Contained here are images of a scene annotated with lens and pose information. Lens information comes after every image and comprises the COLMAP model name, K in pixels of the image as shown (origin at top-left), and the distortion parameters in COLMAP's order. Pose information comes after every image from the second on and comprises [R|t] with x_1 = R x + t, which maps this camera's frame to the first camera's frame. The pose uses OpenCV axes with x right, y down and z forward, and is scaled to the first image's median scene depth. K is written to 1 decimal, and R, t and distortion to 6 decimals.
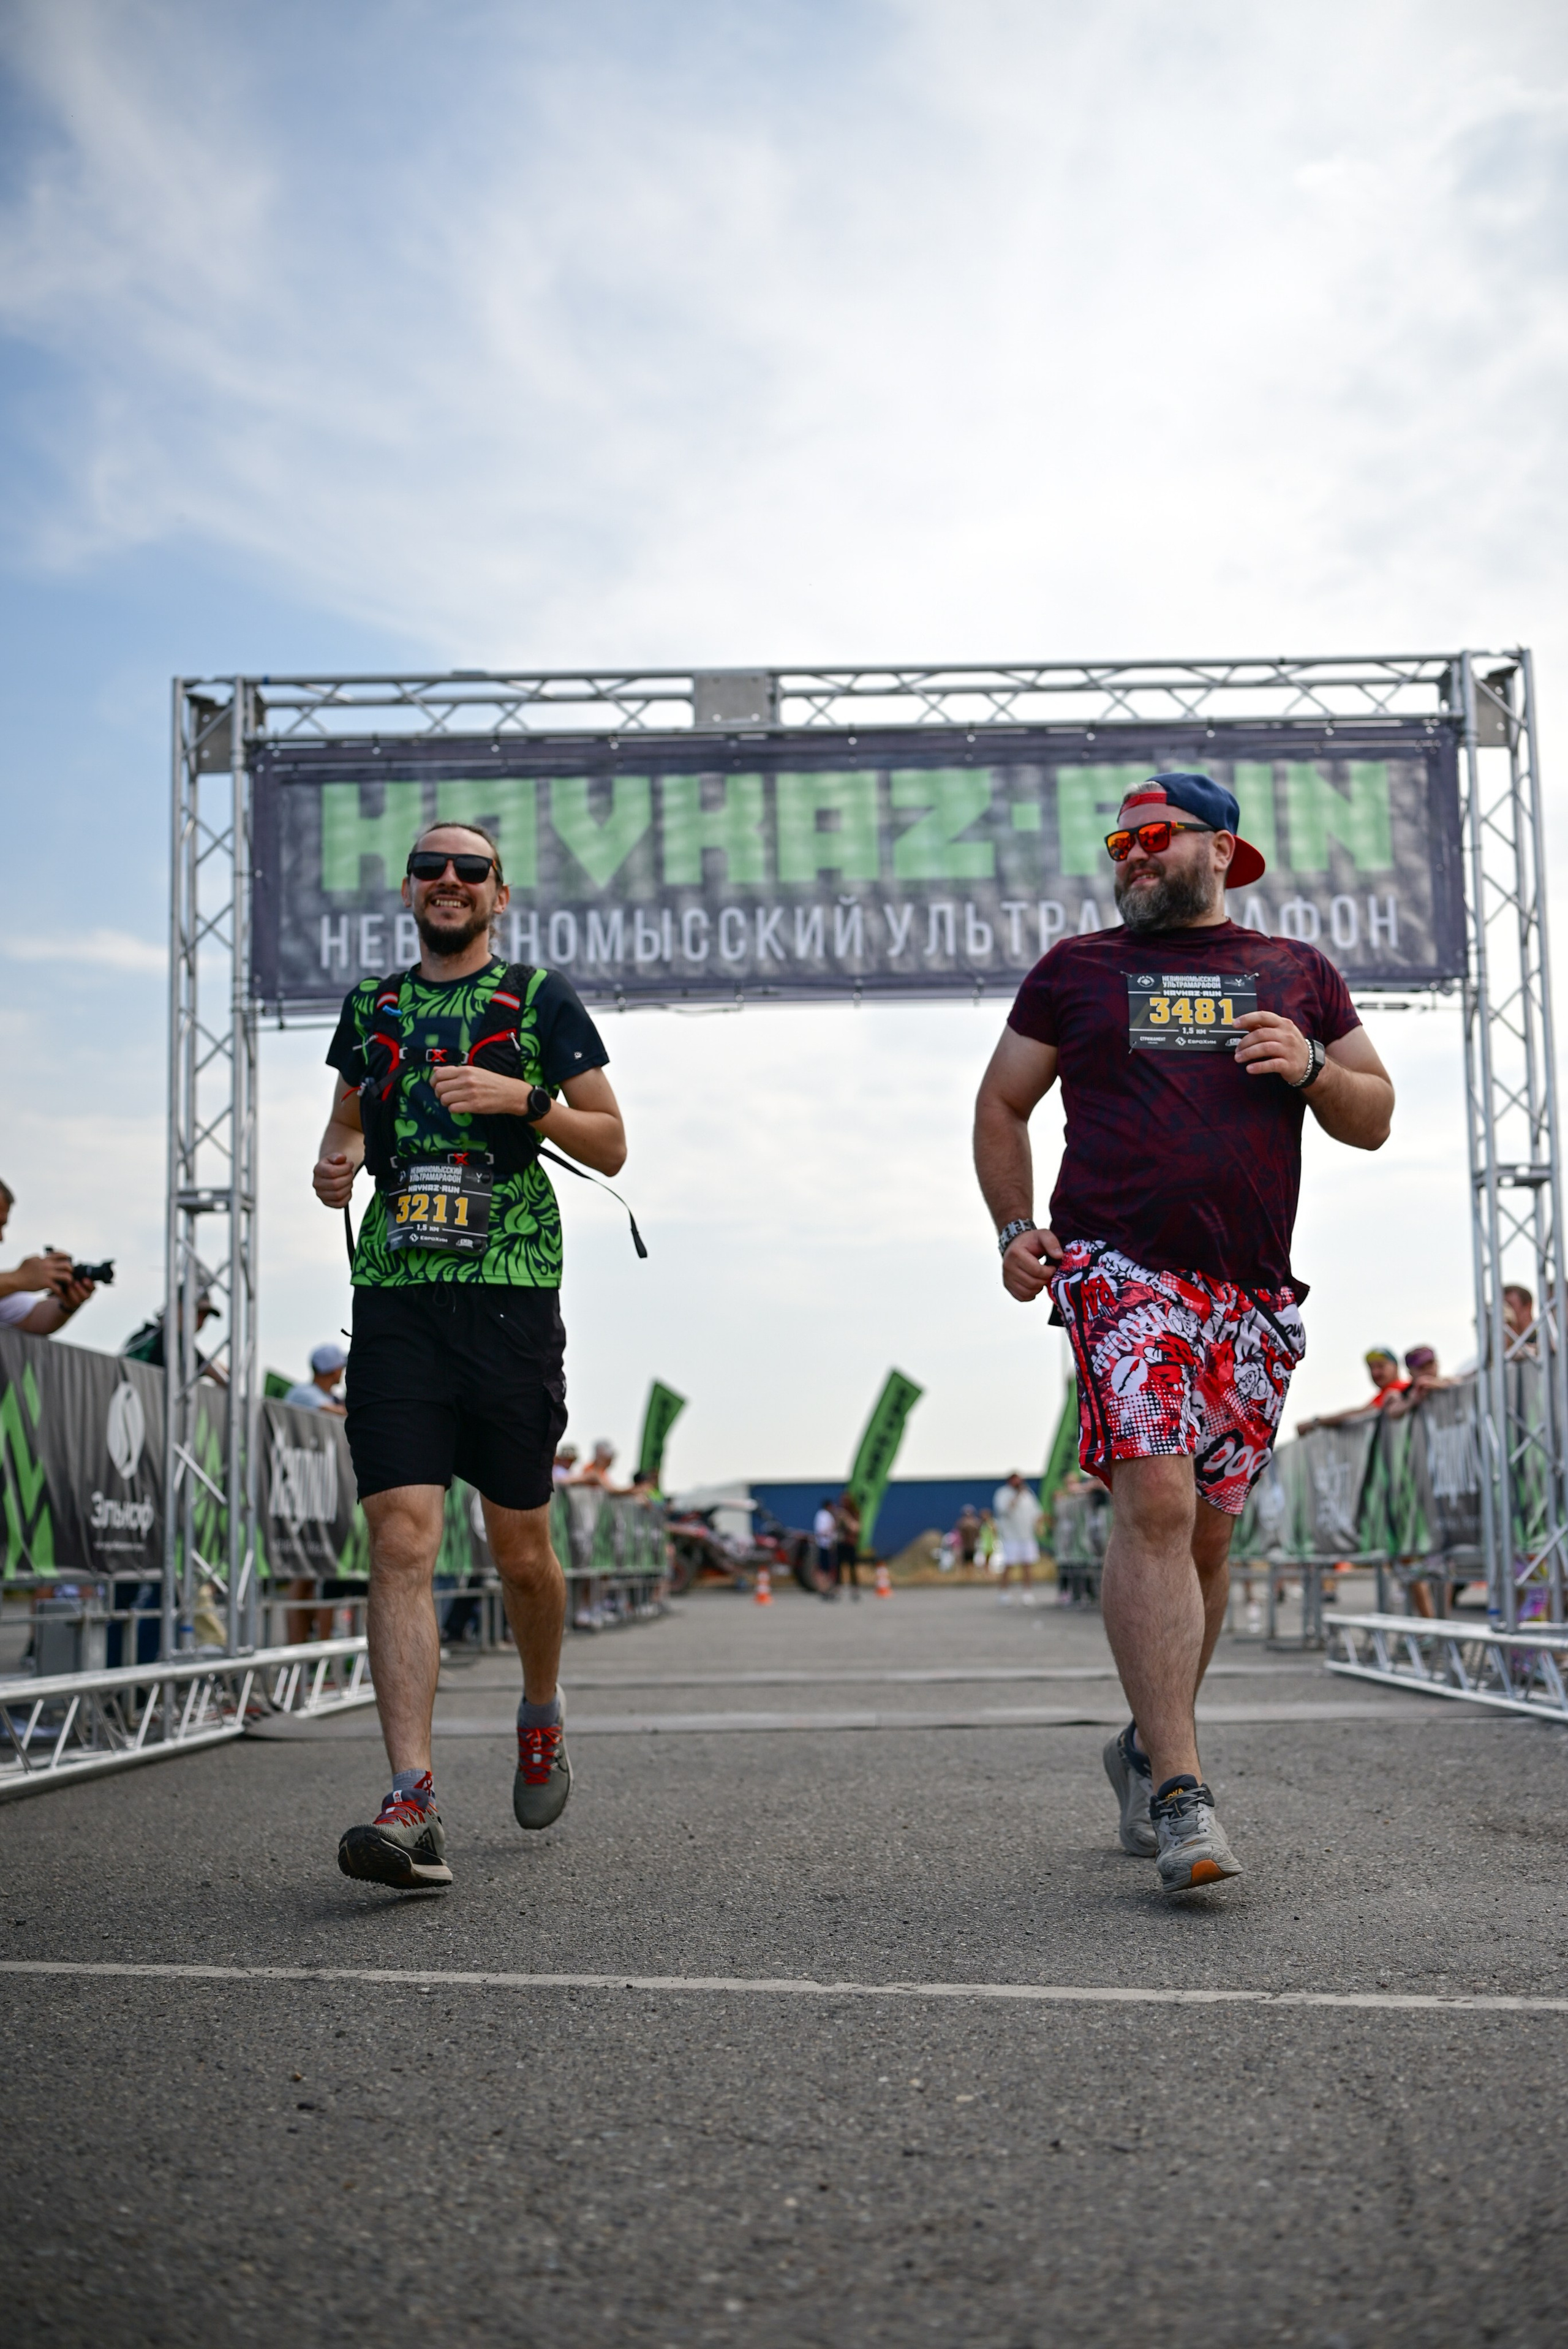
lens RADIAL K [[2352.2, 0, 796.6], [0, 2352.2, 1170.0], [0, 0, 1]] dist [0.011895, 0.000000]
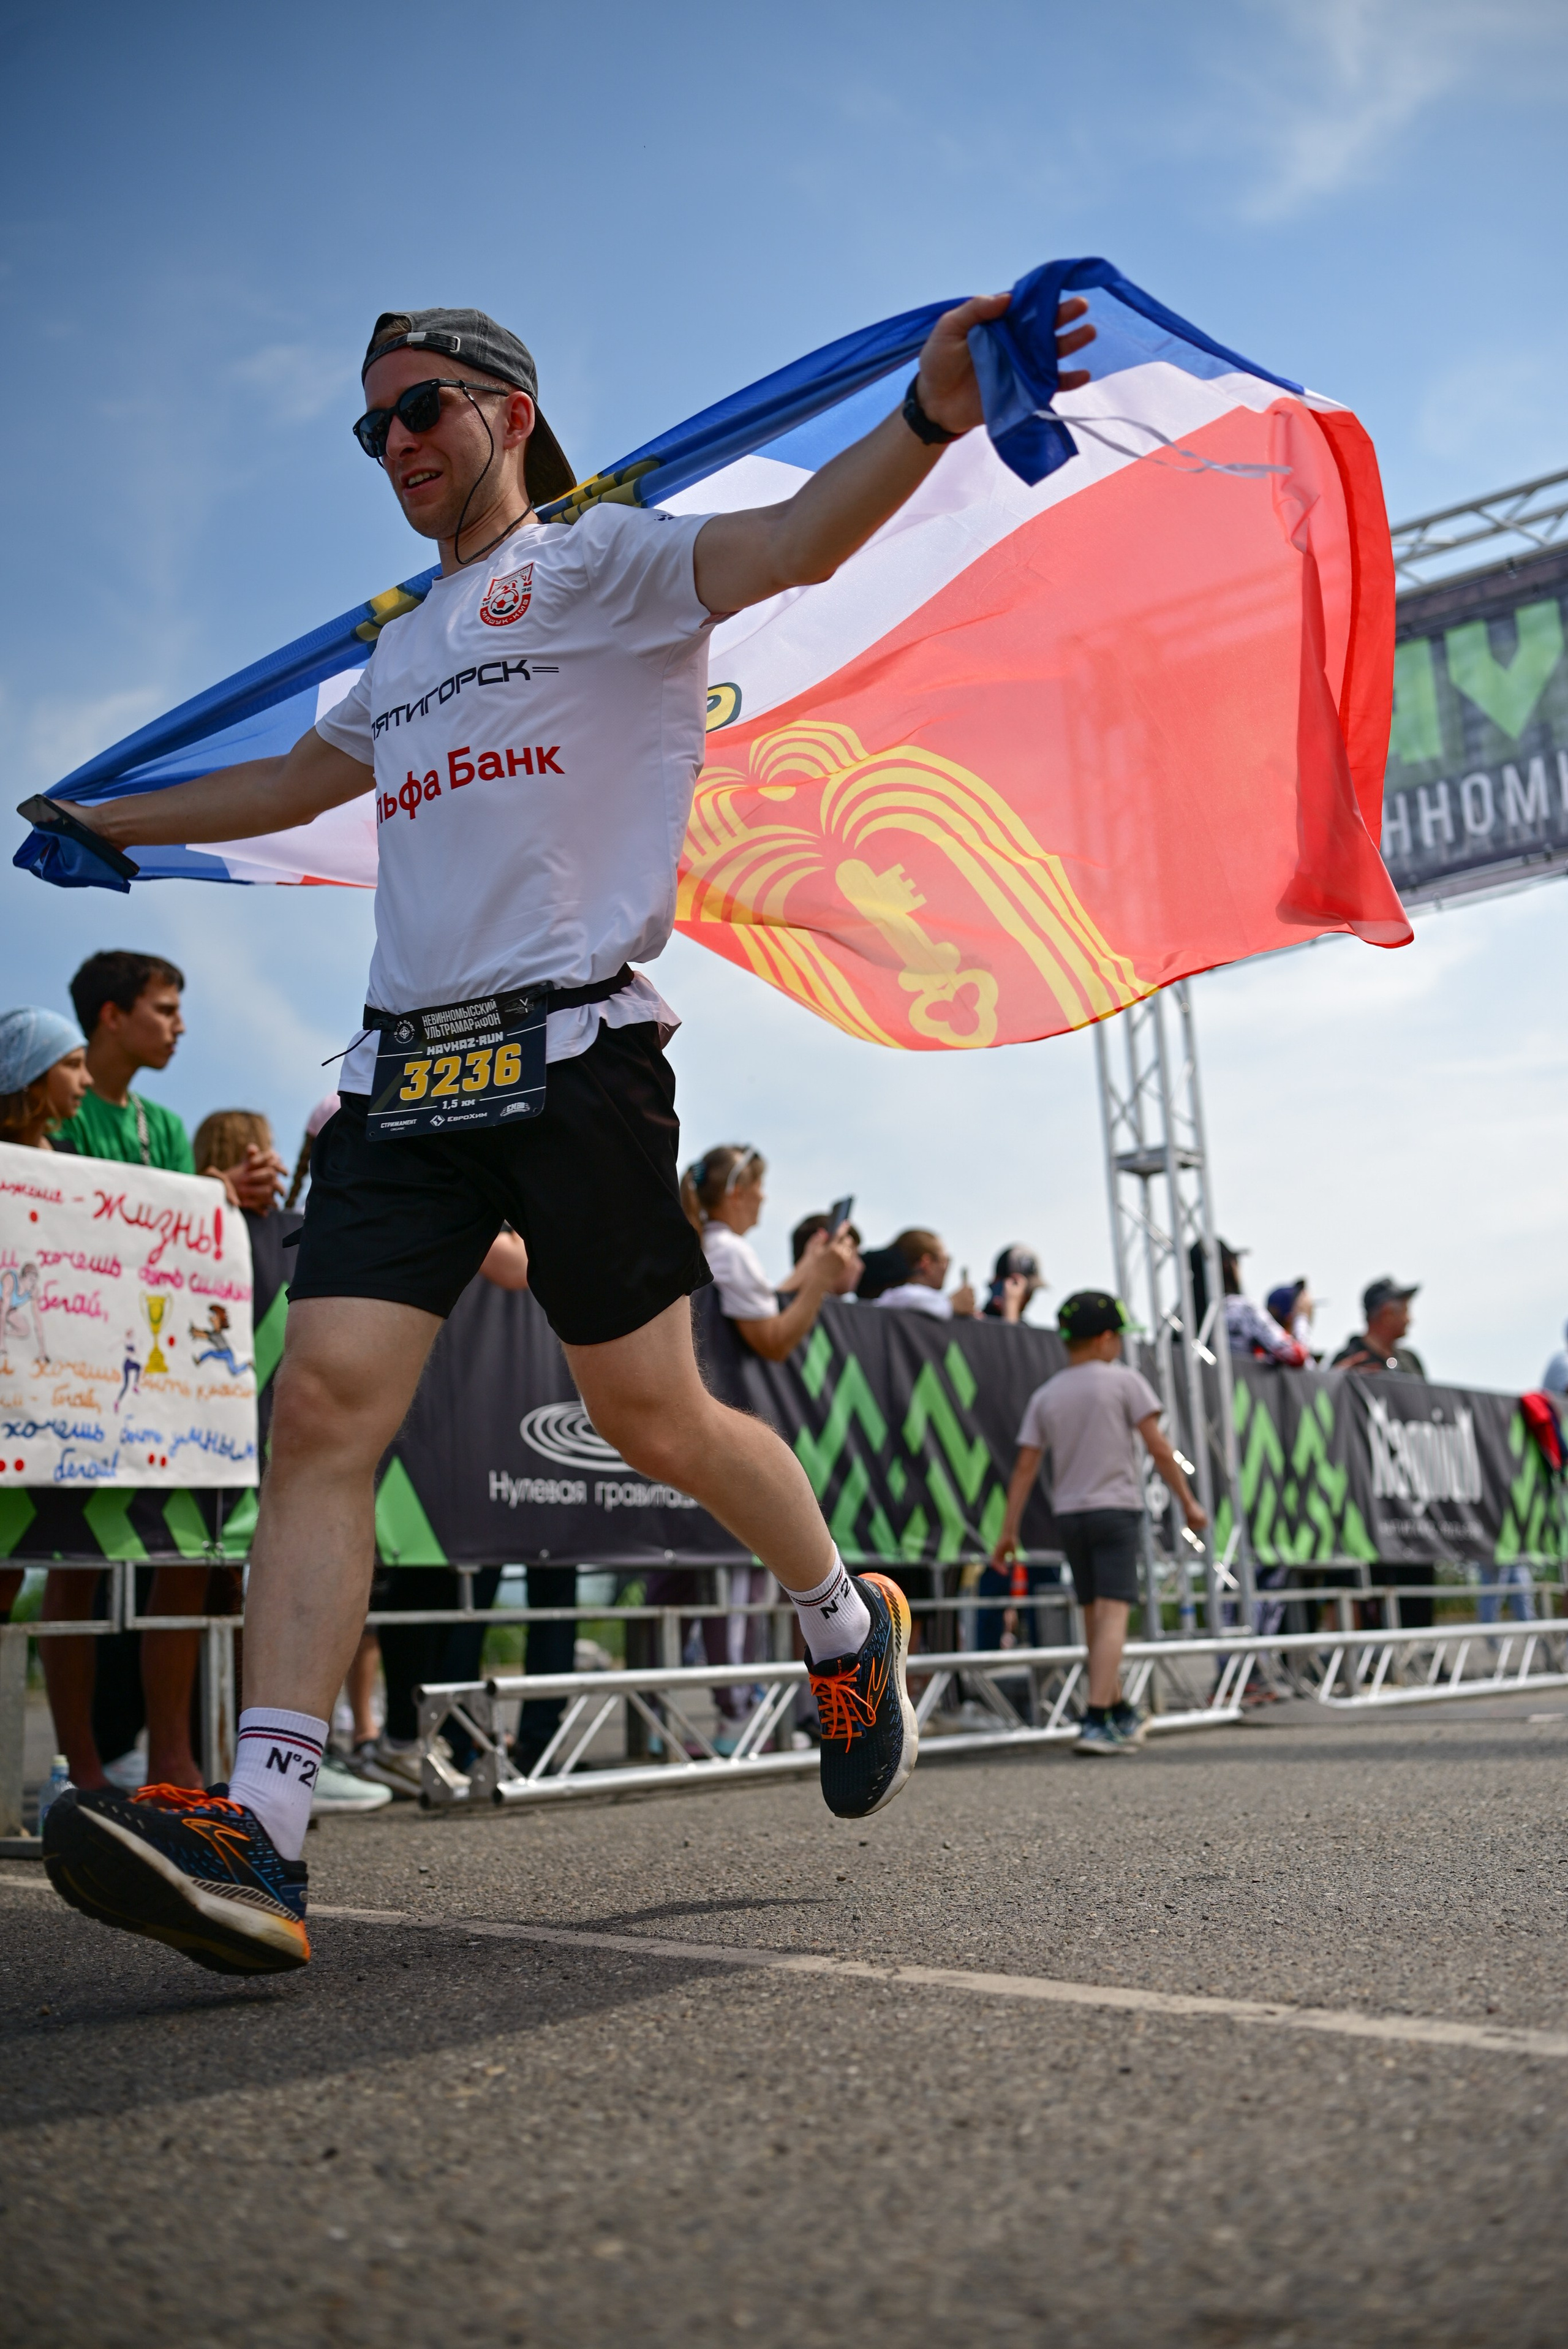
lens RADIAL K [[2352.2, 0, 780.1], [0, 2352.2, 1145.5], [0, 0, 1]] dist [0.011895, 0.000000]
pose [[0.799417, -0.142784, -0.583563, 0.182257], [0.130685, 0.989416, -0.063063, 0.045992], [0.586391, -0.025849, 0.809616, 0.135602]]
